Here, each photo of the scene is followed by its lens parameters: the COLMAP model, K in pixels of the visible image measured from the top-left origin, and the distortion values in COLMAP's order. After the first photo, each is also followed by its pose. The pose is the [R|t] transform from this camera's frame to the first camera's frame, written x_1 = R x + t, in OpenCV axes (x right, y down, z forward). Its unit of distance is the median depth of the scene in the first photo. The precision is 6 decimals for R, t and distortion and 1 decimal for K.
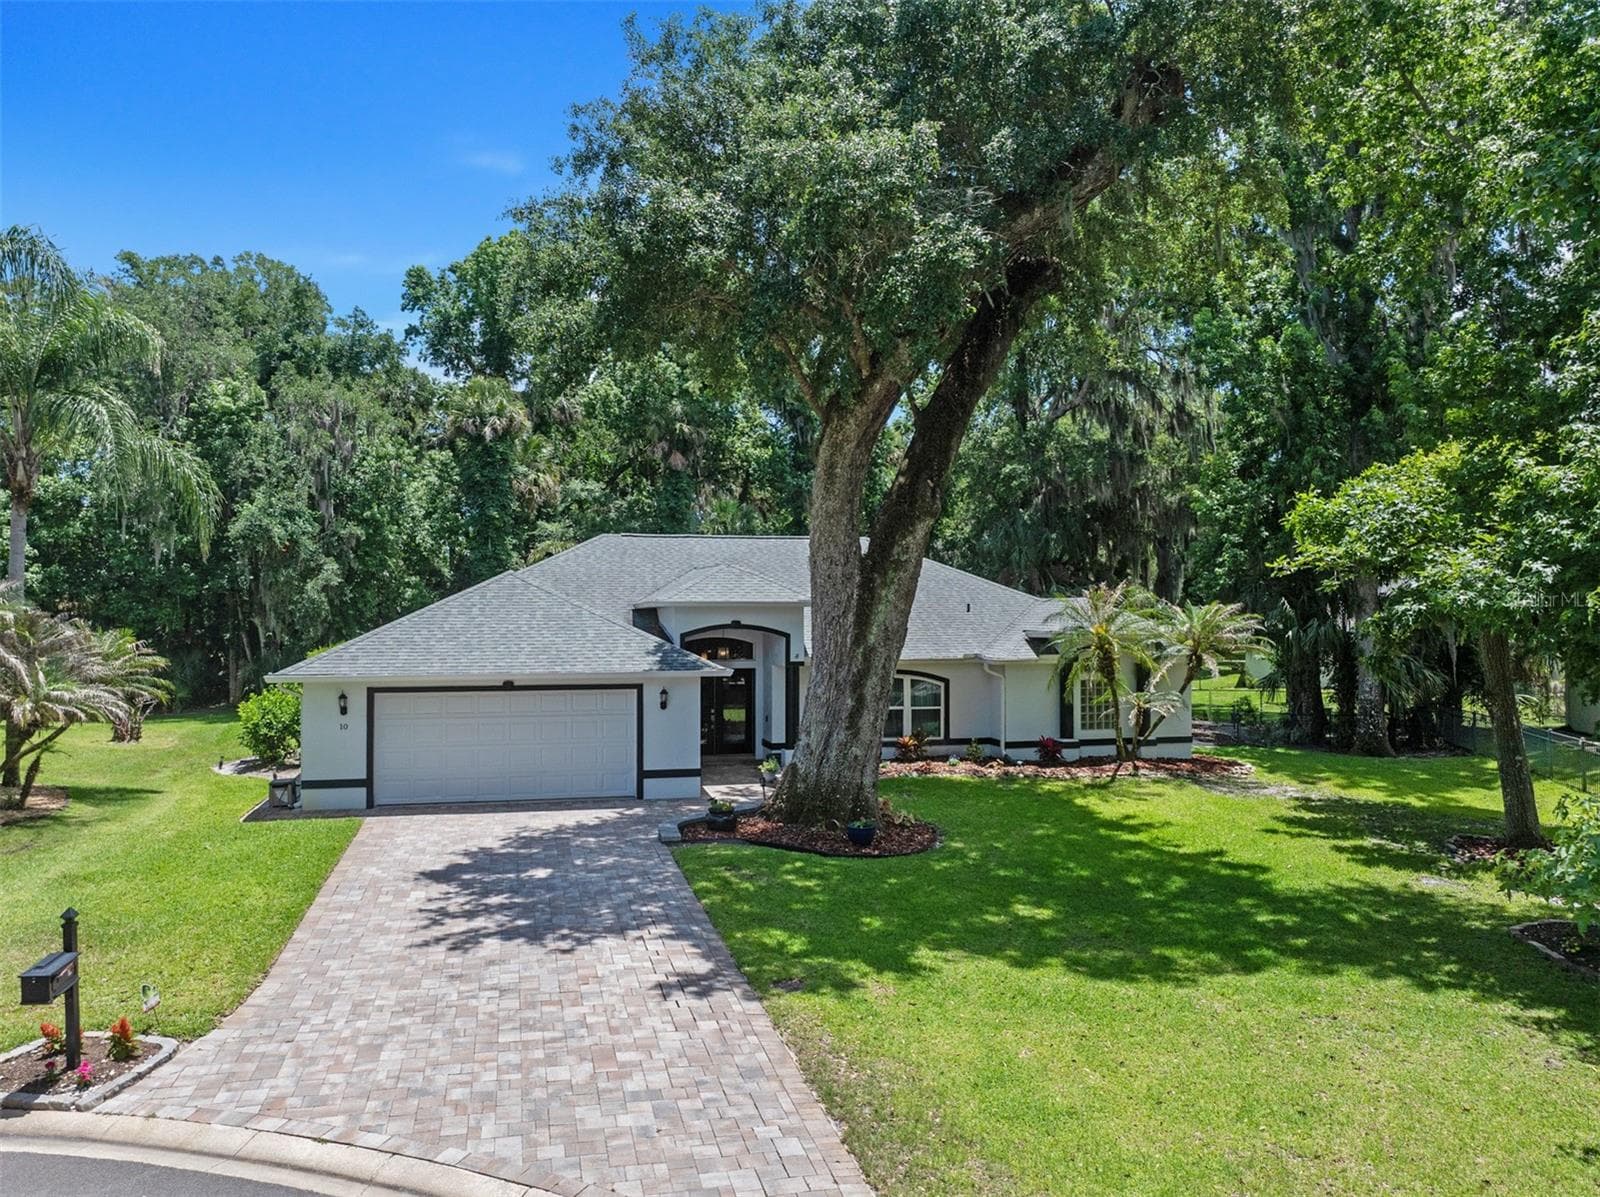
lens RADIAL K [[1133.0, 0, 778.5], [0, 1133.0, 578.7], [0, 0, 1]] dist [-0.032513, -0.004758]
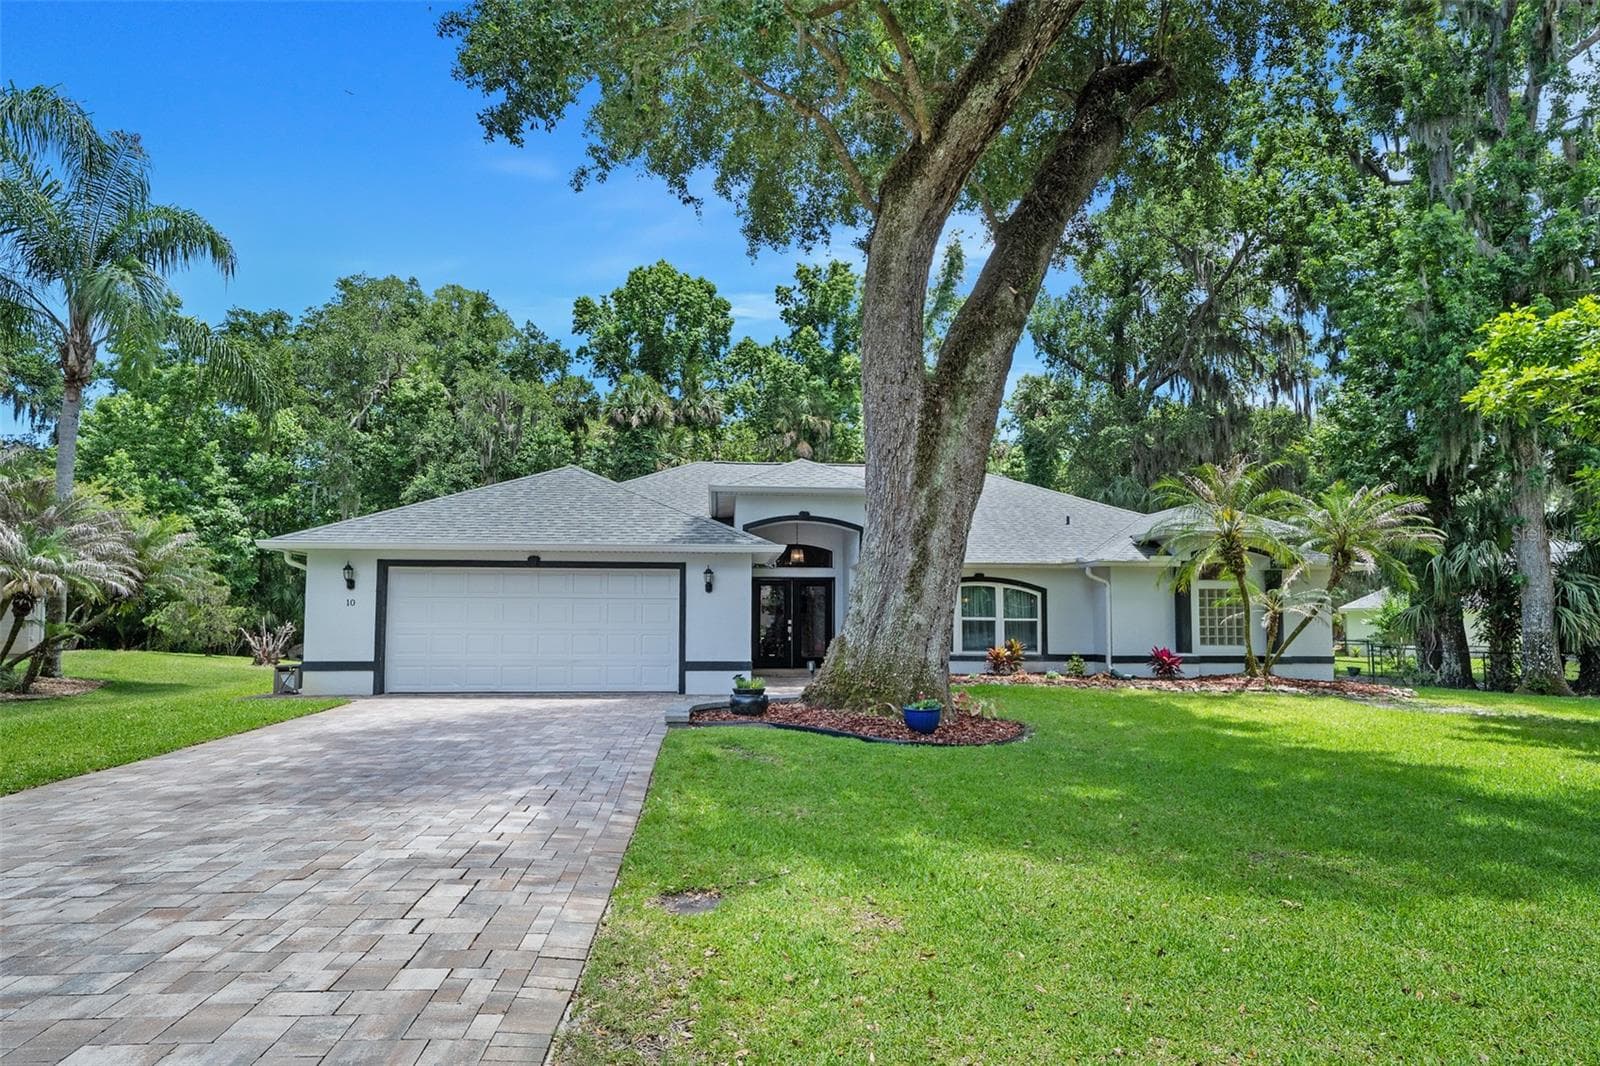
lens RADIAL K [[881.3, 0, 796.9], [0, 881.3, 569.7], [0, 0, 1]] dist [-0.004088, -0.000808]
pose [[0.990613, -0.003865, -0.136640, 0.061936], [-0.001094, 0.999344, -0.036199, 0.126741], [0.136690, 0.036009, 0.989959, 0.341835]]
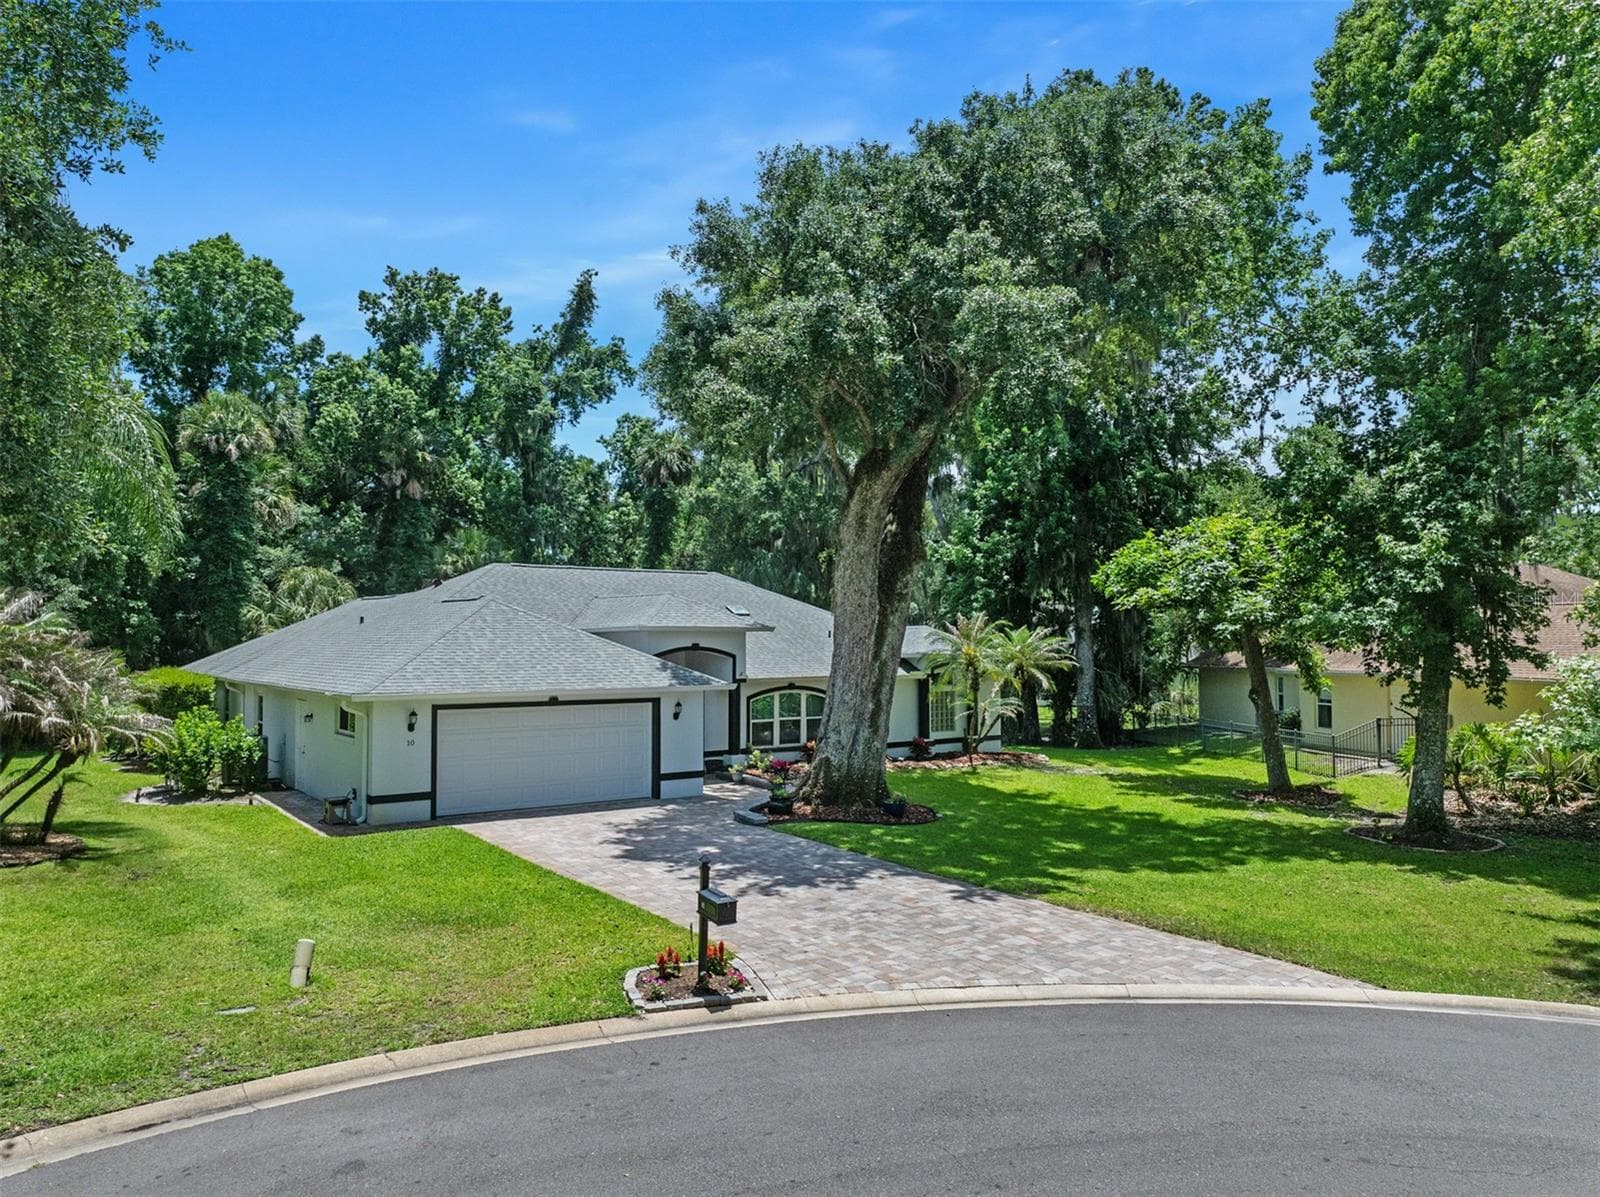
lens RADIAL K [[1121.8, 0, 800.0], [0, 1121.8, 598.5], [0, 0, 1]] dist [-0.030868, -0.004350]
pose [[0.914031, 0.016526, 0.405307, -0.464733], [-0.011077, 0.999814, -0.015787, 0.009518], [-0.405492, 0.009941, 0.914044, -0.095019]]
